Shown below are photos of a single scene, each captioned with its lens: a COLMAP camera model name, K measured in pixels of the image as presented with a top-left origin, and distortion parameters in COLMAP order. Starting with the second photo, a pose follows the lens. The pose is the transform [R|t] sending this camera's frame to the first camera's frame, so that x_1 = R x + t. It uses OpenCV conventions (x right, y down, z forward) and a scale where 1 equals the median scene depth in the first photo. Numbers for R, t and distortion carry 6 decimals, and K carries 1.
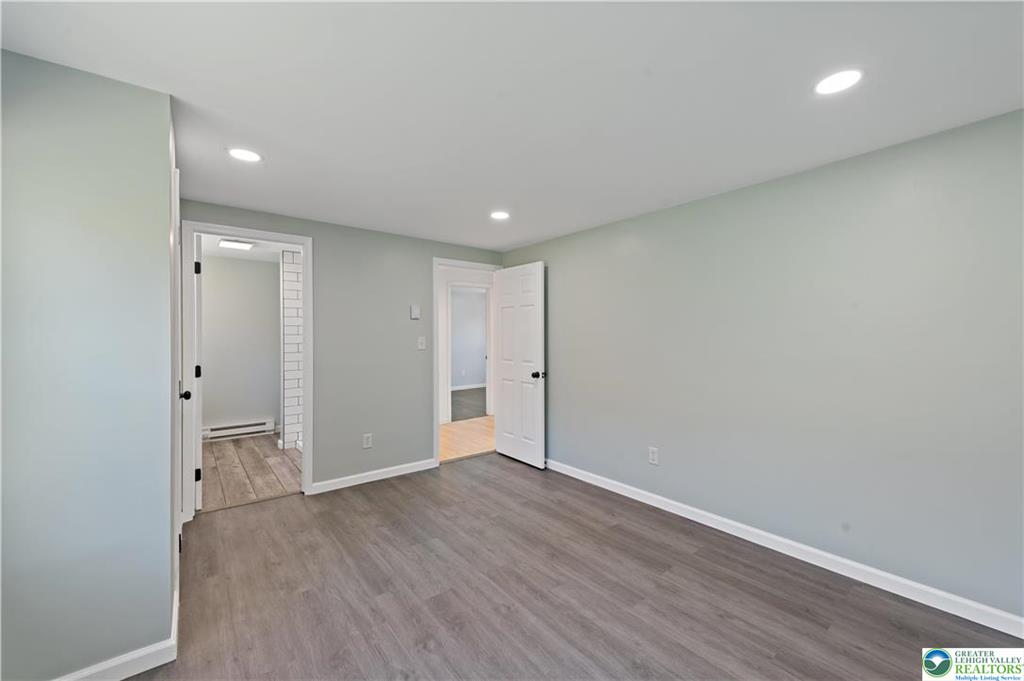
lens RADIAL K [[411.9, 0, 520.0], [0, 411.9, 330.9], [0, 0, 1]] dist [0.011522, -0.000289]
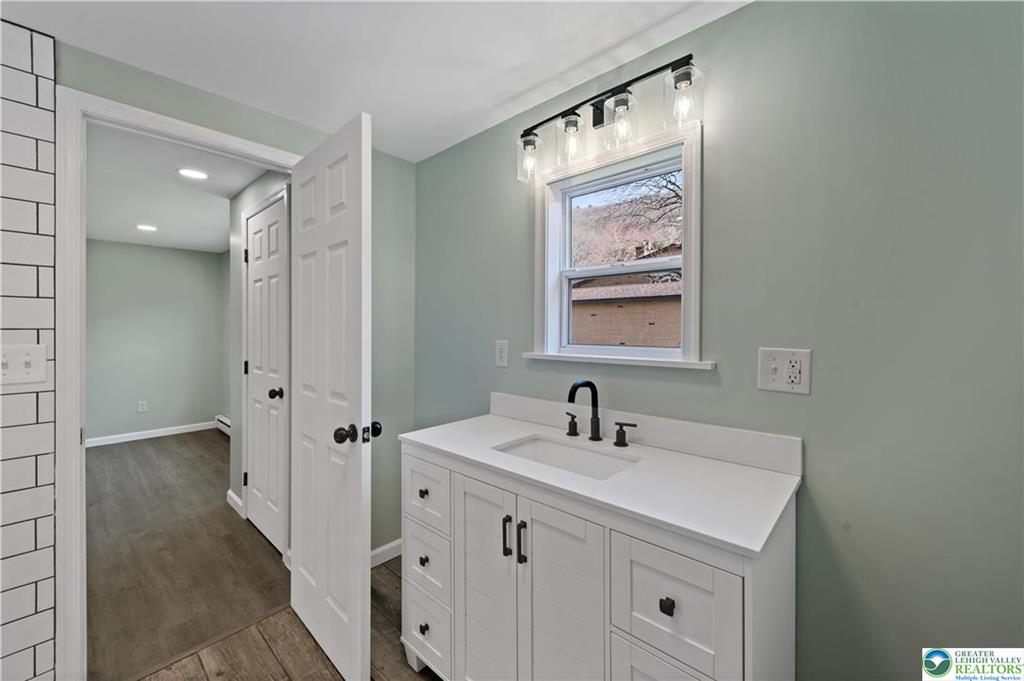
lens RADIAL K [[413.3, 0, 517.0], [0, 413.3, 337.7], [0, 0, 1]] dist [0.014693, -0.000139]
pose [[-0.989002, 0.000959, -0.147897, -1.447787], [-0.000611, 0.999944, 0.010575, 0.024448], [0.147899, 0.010549, -0.988946, 2.394998]]
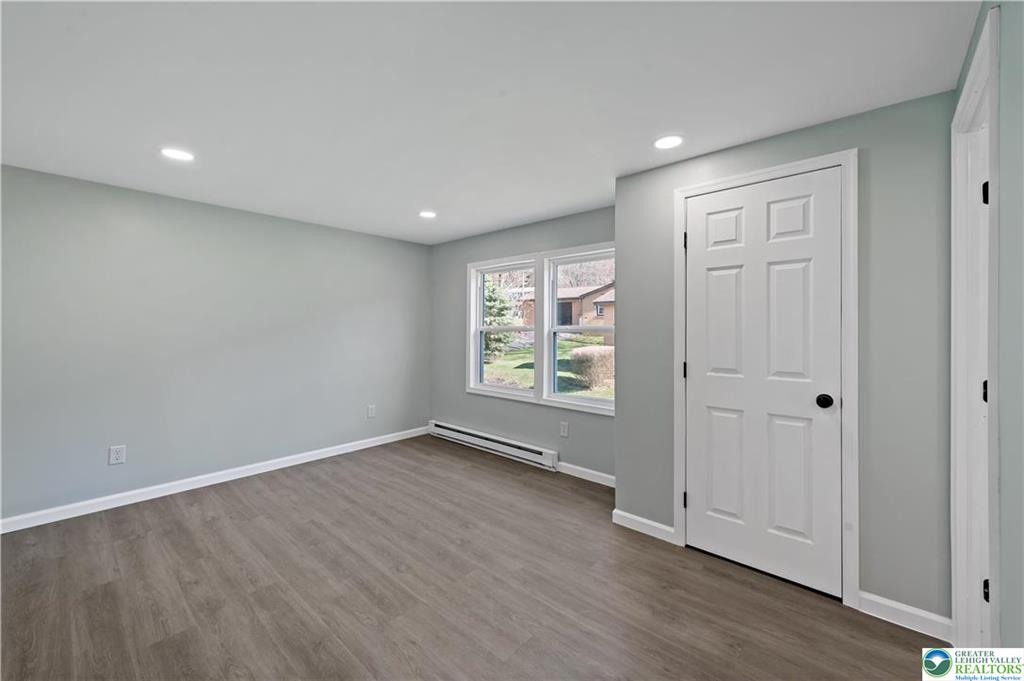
lens RADIAL K [[411.9, 0, 520.0], [0, 411.9, 330.9], [0, 0, 1]] dist [0.011522, -0.000289]
pose [[-0.987102, 0.001663, -0.160087, -0.162607], [0.002223, 0.999992, -0.003321, 0.031628], [0.160080, -0.003634, -0.987097, 2.003664]]
